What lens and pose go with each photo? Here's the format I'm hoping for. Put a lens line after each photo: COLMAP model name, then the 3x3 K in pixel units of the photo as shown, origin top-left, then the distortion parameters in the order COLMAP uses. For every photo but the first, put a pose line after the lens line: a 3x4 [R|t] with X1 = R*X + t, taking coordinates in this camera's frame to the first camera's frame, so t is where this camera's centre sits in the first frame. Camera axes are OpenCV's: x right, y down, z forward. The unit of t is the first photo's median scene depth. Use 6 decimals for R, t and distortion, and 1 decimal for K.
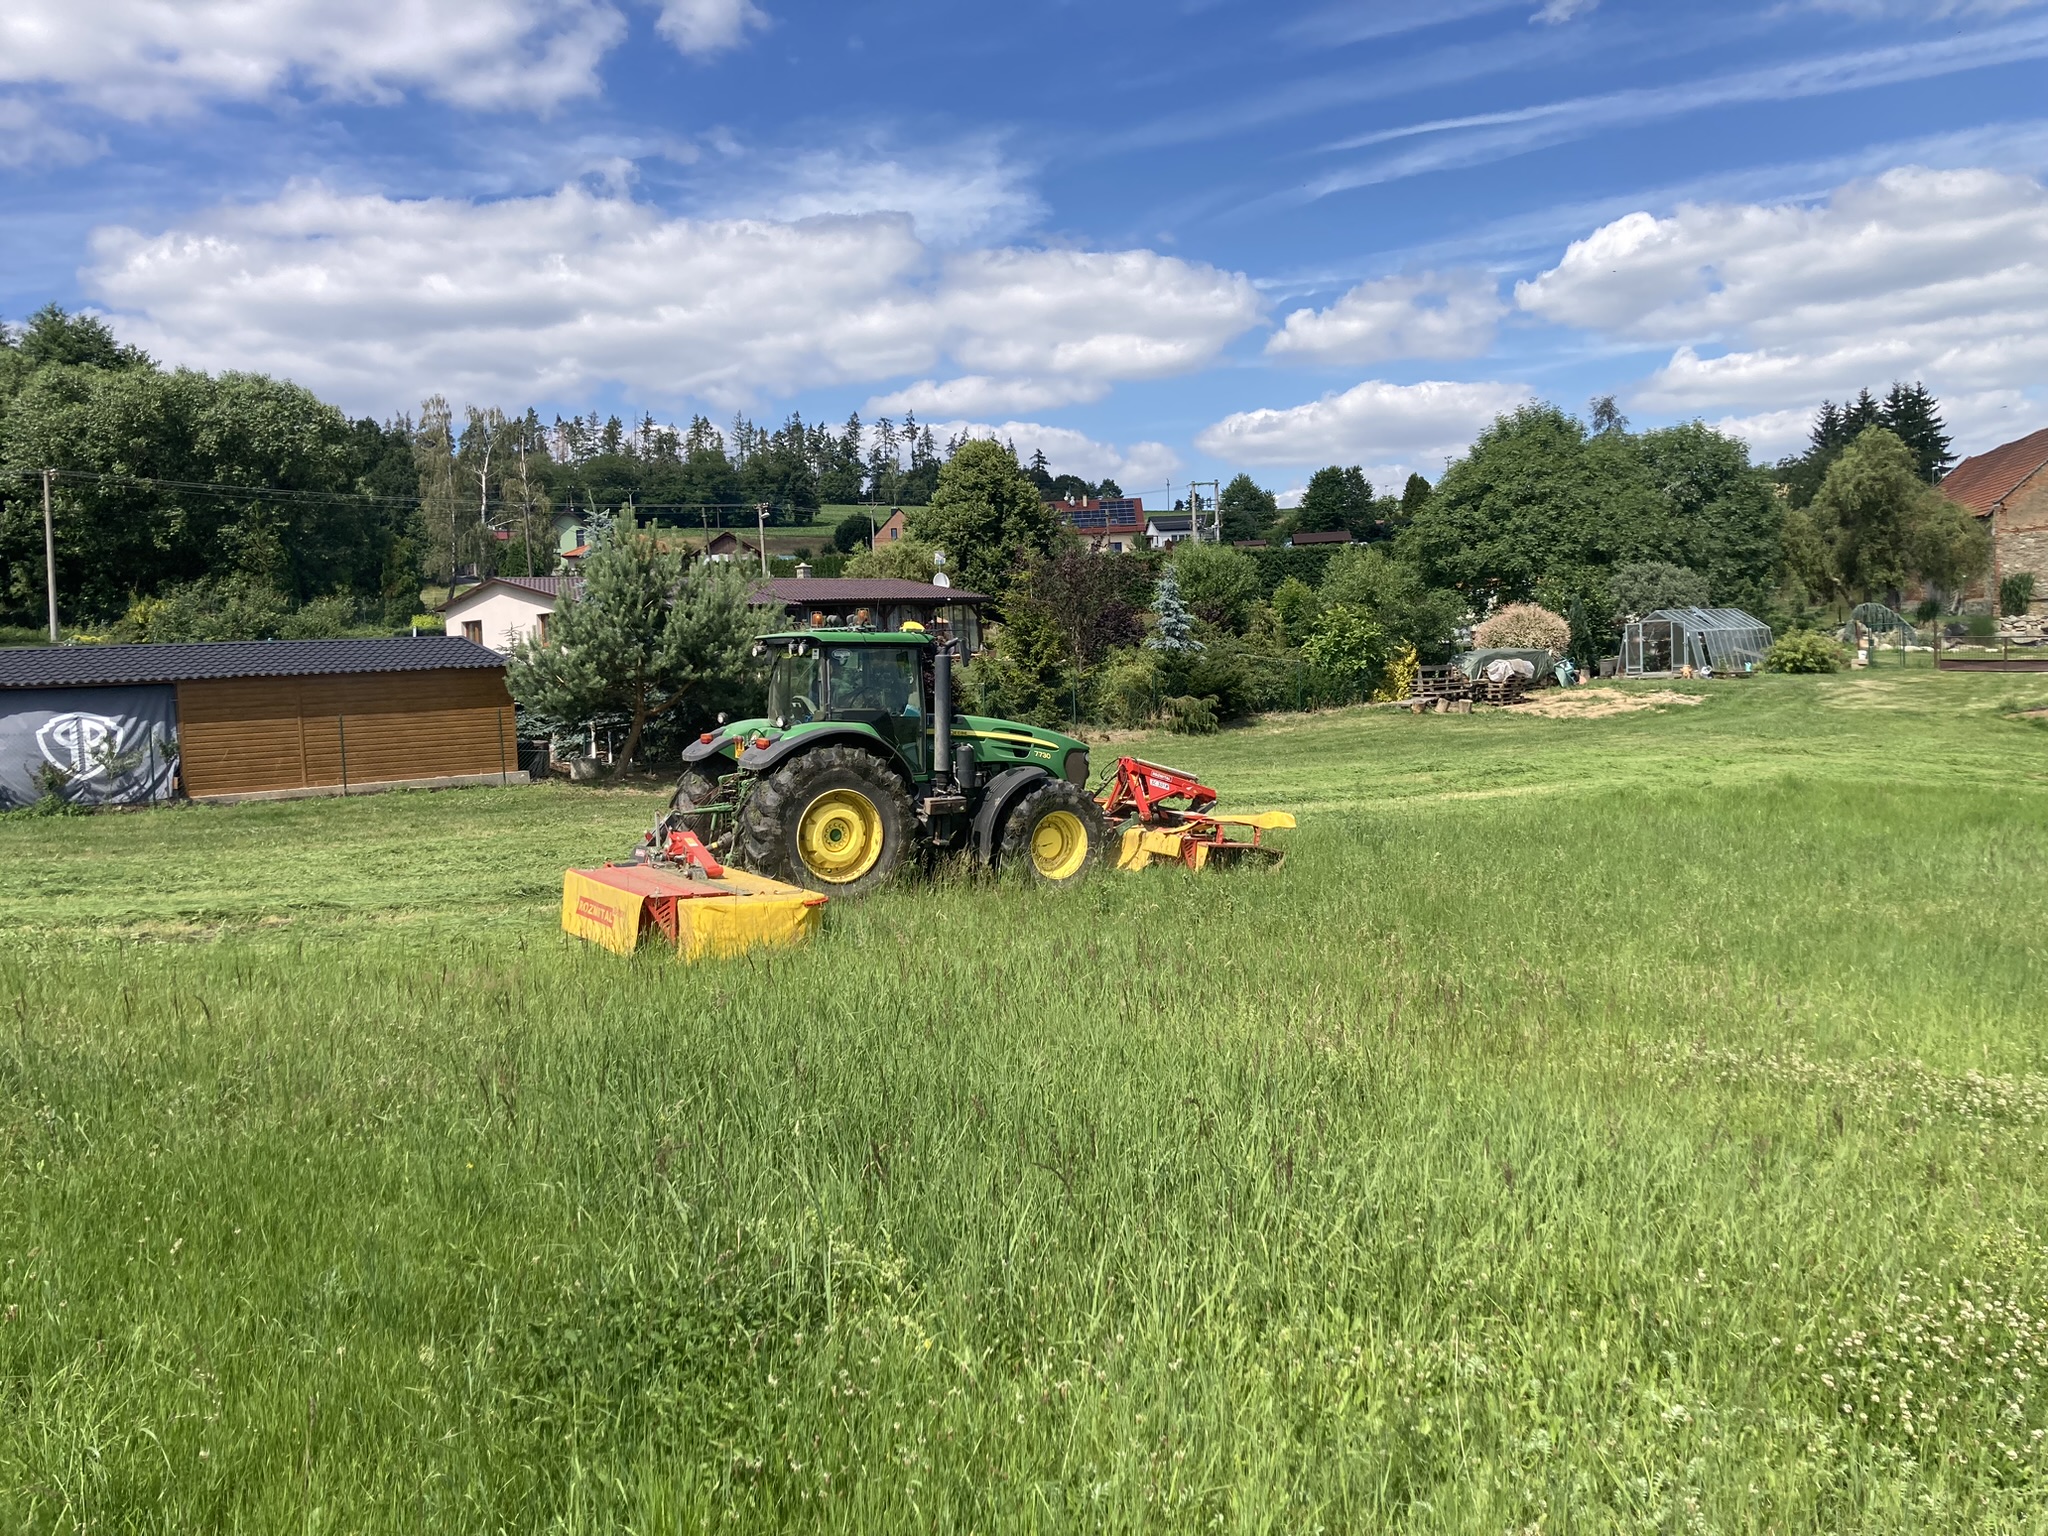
lens RADIAL K [[1688.5, 0, 1027.9], [0, 1688.5, 730.0], [0, 0, 1]] dist [0.063717, -0.052396]
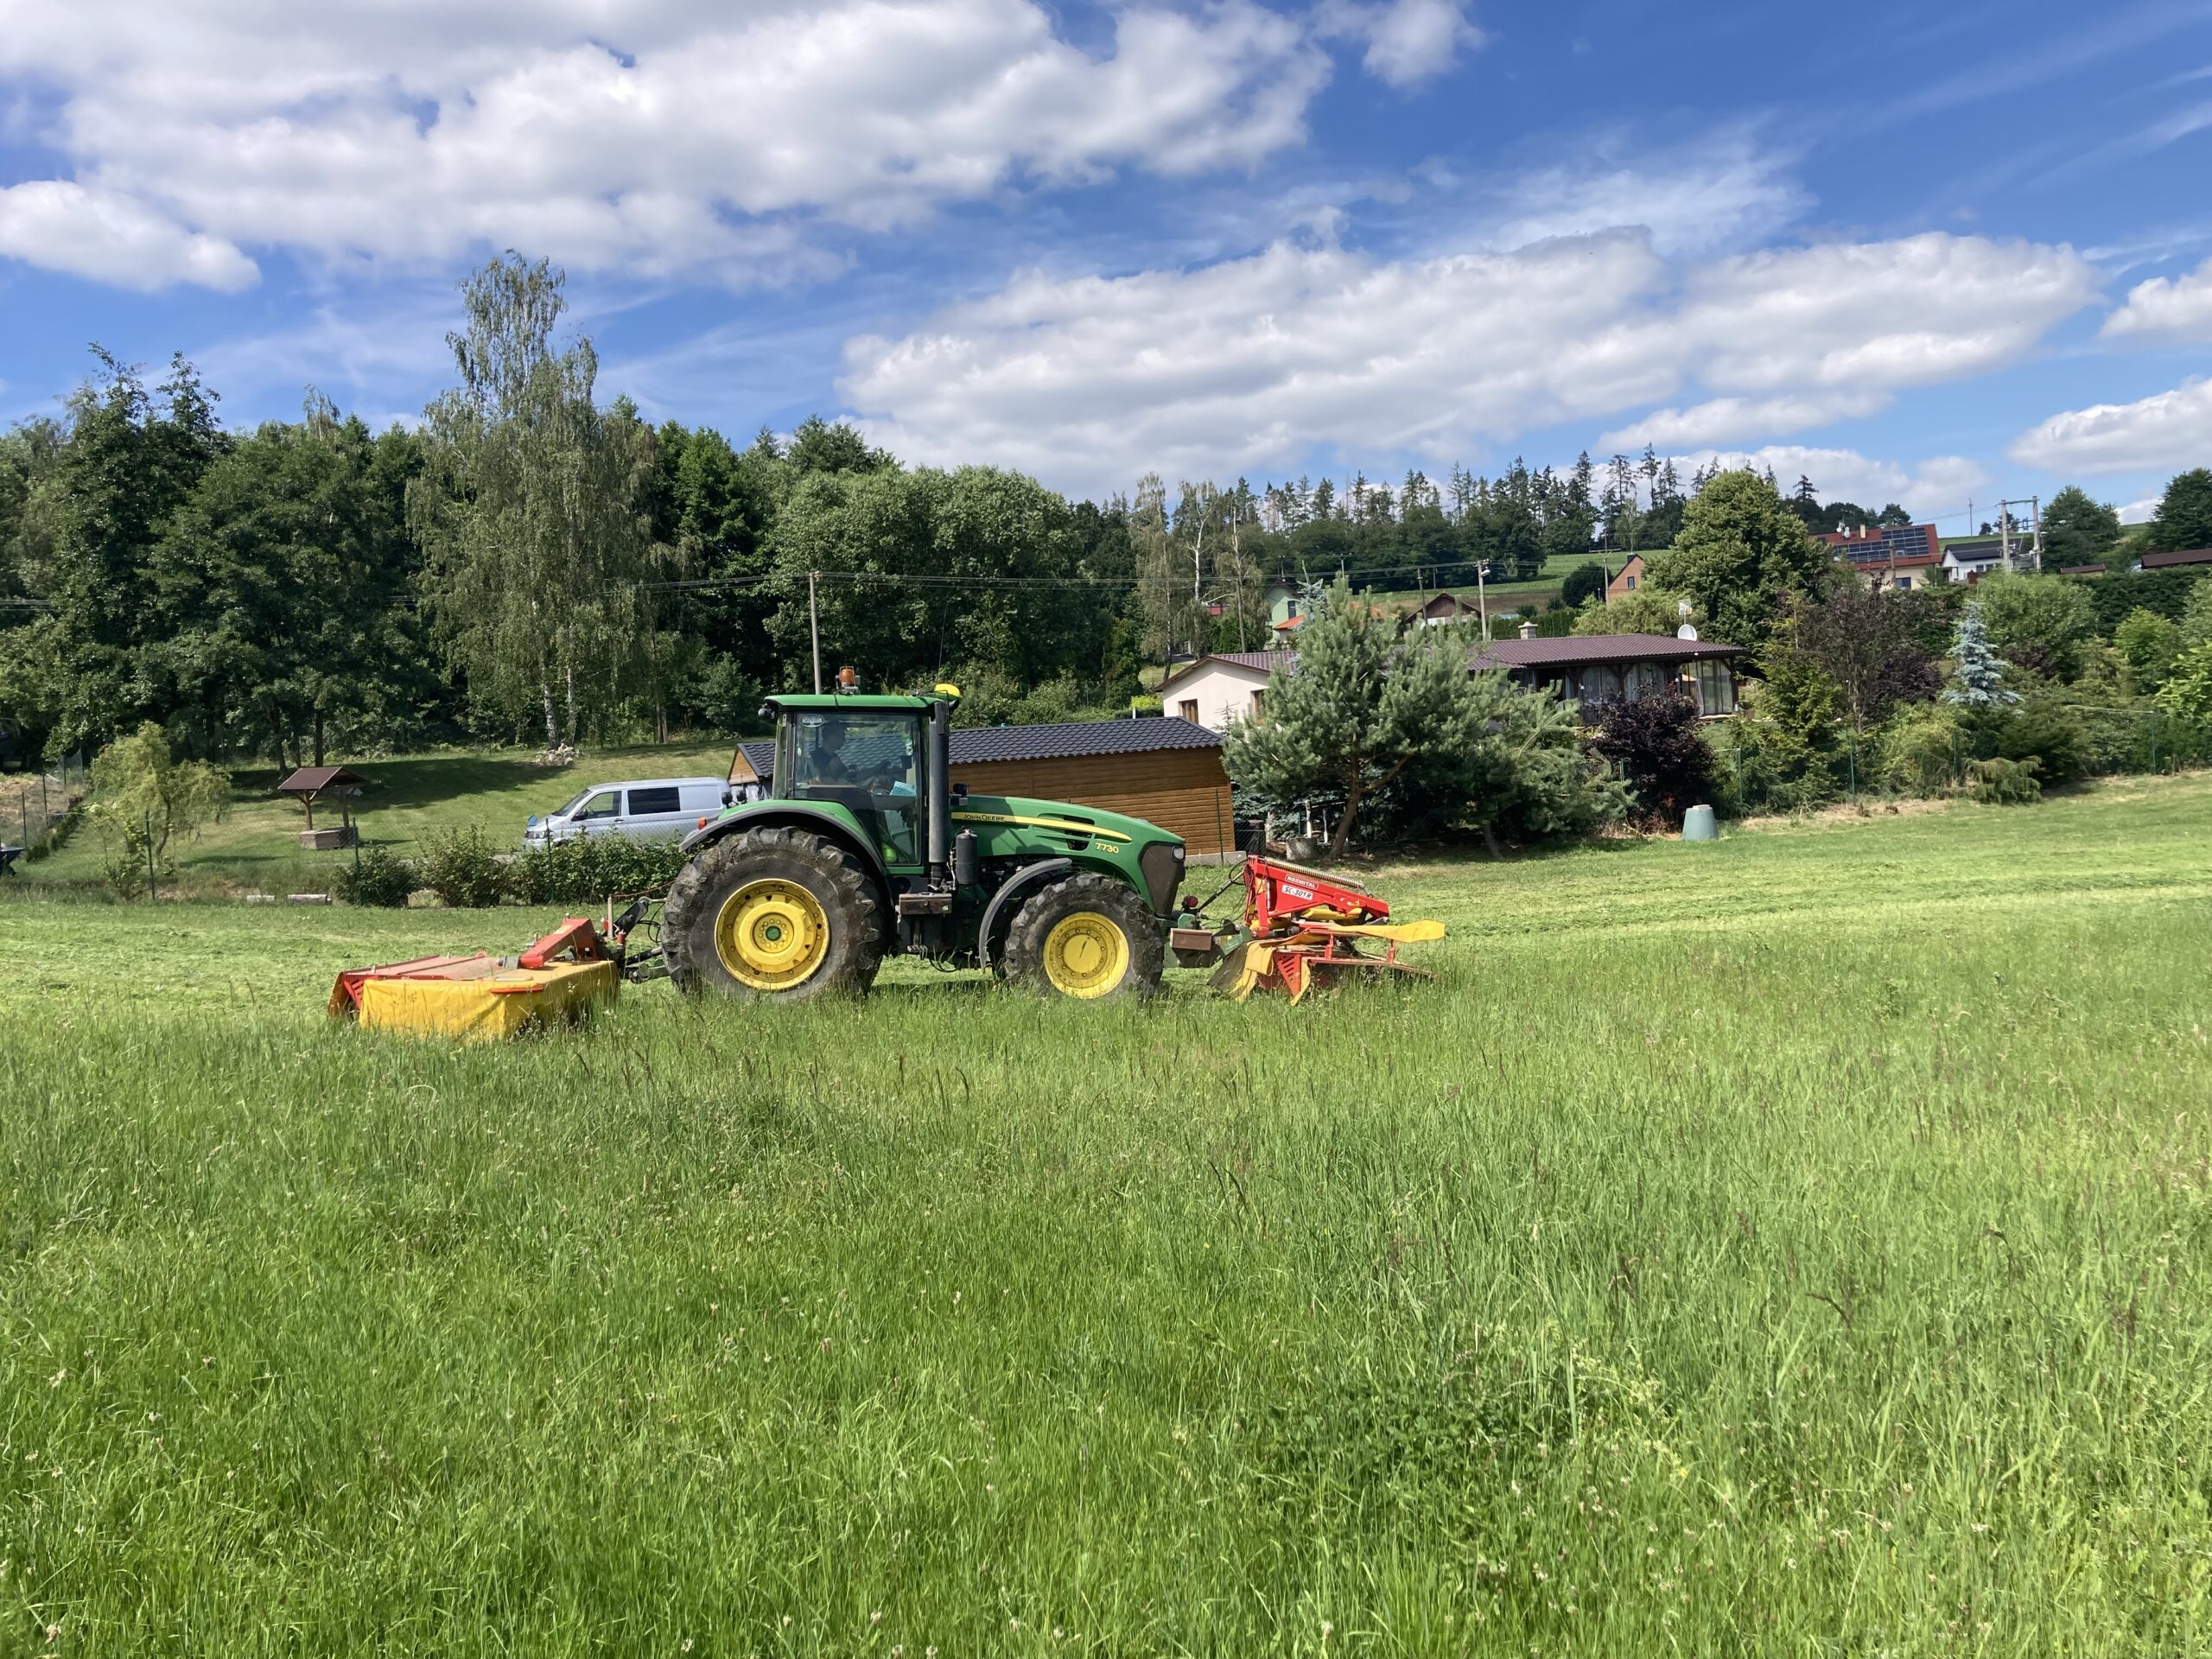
lens RADIAL K [[1824.8, 0, 1113.6], [0, 1824.8, 812.1], [0, 0, 1]] dist [0.037177, -0.048072]
pose [[0.937219, -0.012394, -0.348520, 0.000344], [0.013593, 0.999907, 0.000993, -0.000620], [0.348476, -0.005668, 0.937301, -0.005345]]
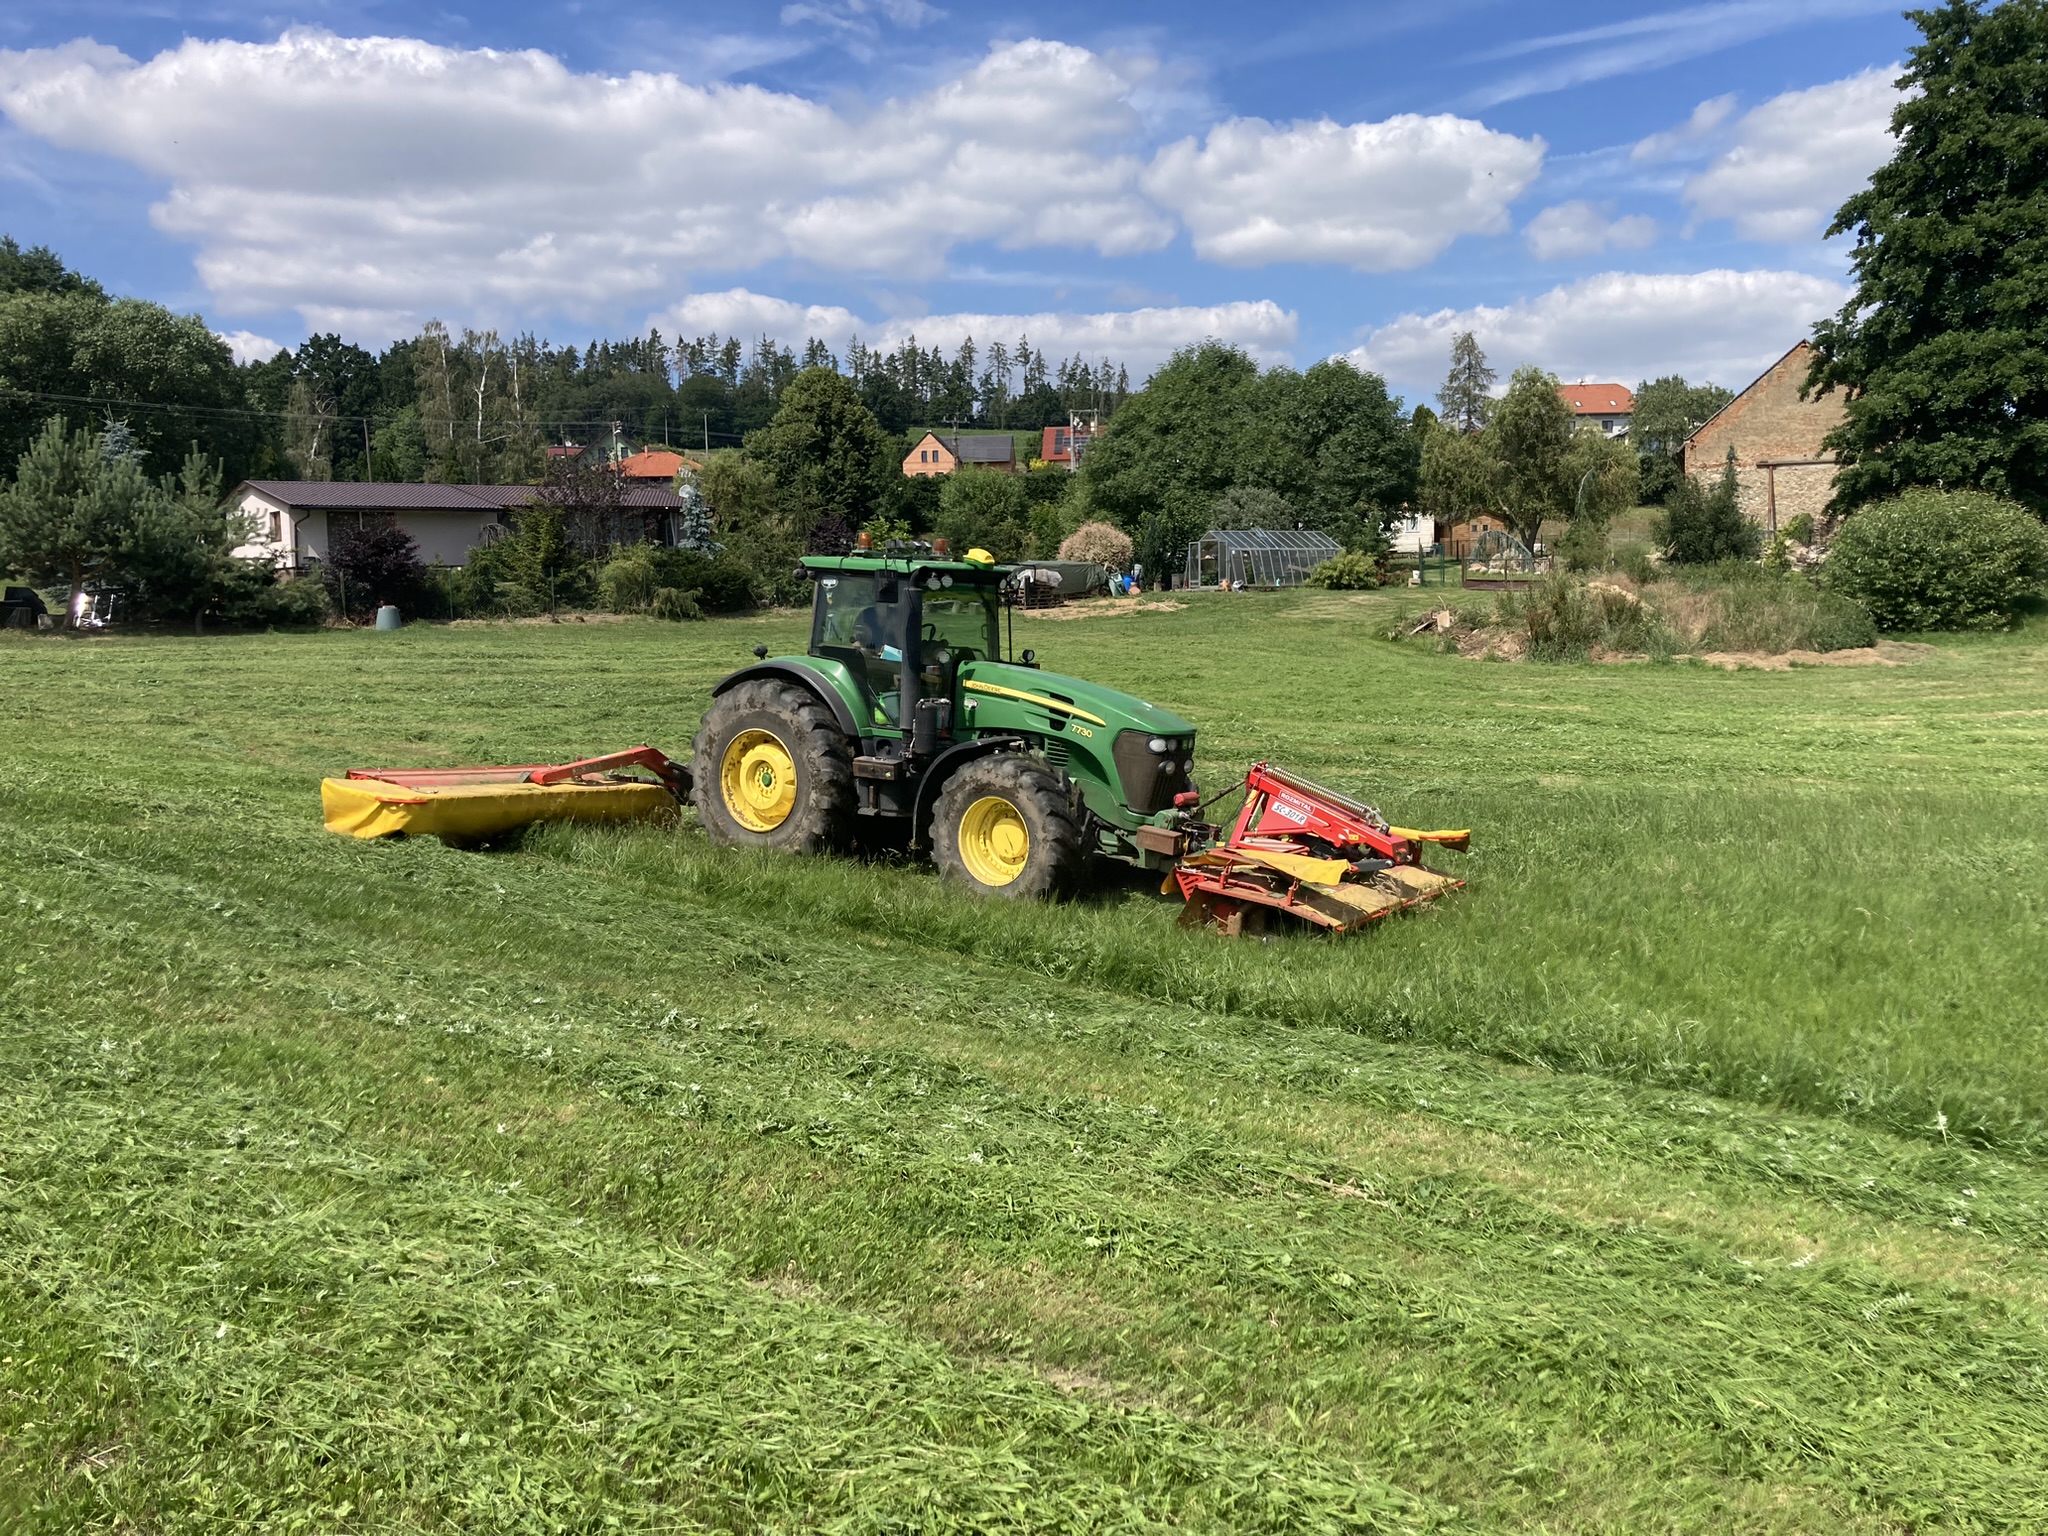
lens RADIAL K [[1689.5, 0, 1031.1], [0, 1689.5, 751.9], [0, 0, 1]] dist [0.037177, -0.048072]
pose [[0.996070, 0.033015, -0.082181, 0.865225], [-0.028460, 0.998026, 0.055984, 0.041438], [0.083867, -0.053425, 0.995044, -0.312834]]
